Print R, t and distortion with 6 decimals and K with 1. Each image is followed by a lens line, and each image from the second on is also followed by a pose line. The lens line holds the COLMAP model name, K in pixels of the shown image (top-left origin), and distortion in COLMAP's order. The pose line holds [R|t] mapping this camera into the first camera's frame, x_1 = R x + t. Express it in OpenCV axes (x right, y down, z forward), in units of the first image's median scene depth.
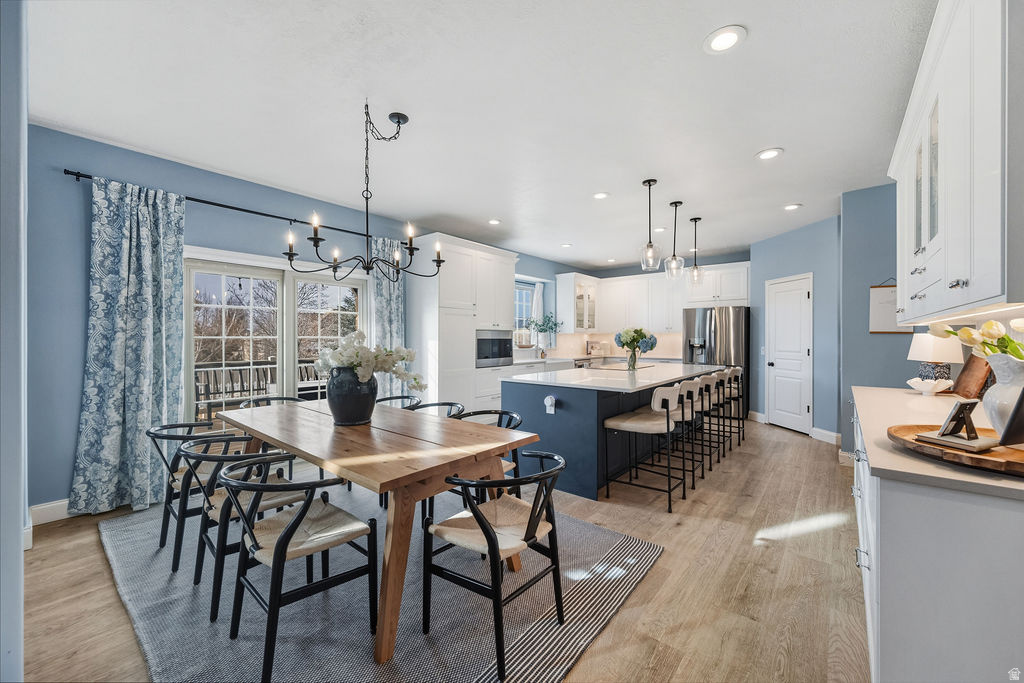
lens RADIAL K [[401.7, 0, 512.0], [0, 401.7, 341.5], [0, 0, 1]] dist [-0.000316, 0.000055]
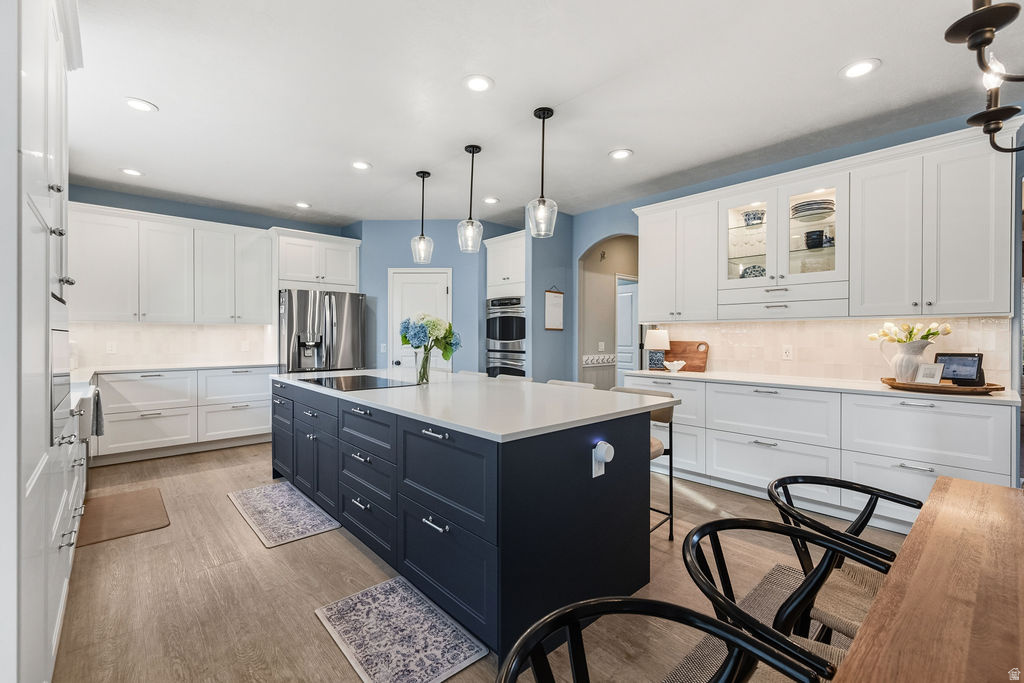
lens RADIAL K [[445.0, 0, 509.8], [0, 445.0, 339.0], [0, 0, 1]] dist [0.013557, 0.000013]
pose [[0.154843, -0.006169, 0.987920, -0.306346], [0.007195, 0.999961, 0.005116, 0.000135], [-0.987913, 0.006316, 0.154881, 0.651520]]
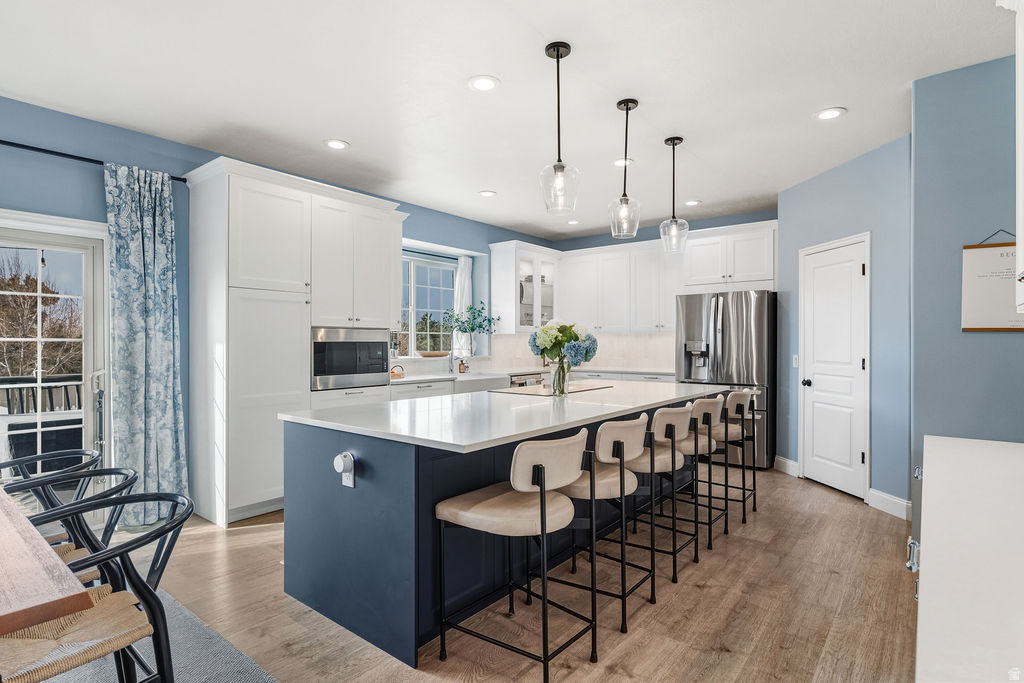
lens RADIAL K [[524.8, 0, 512.3], [0, 524.8, 346.5], [0, 0, 1]] dist [0.000287, -0.000336]
pose [[0.999892, -0.000119, 0.014705, 0.189404], [0.000126, 1.000000, -0.000463, 0.000517], [-0.014705, 0.000465, 0.999892, 0.207665]]
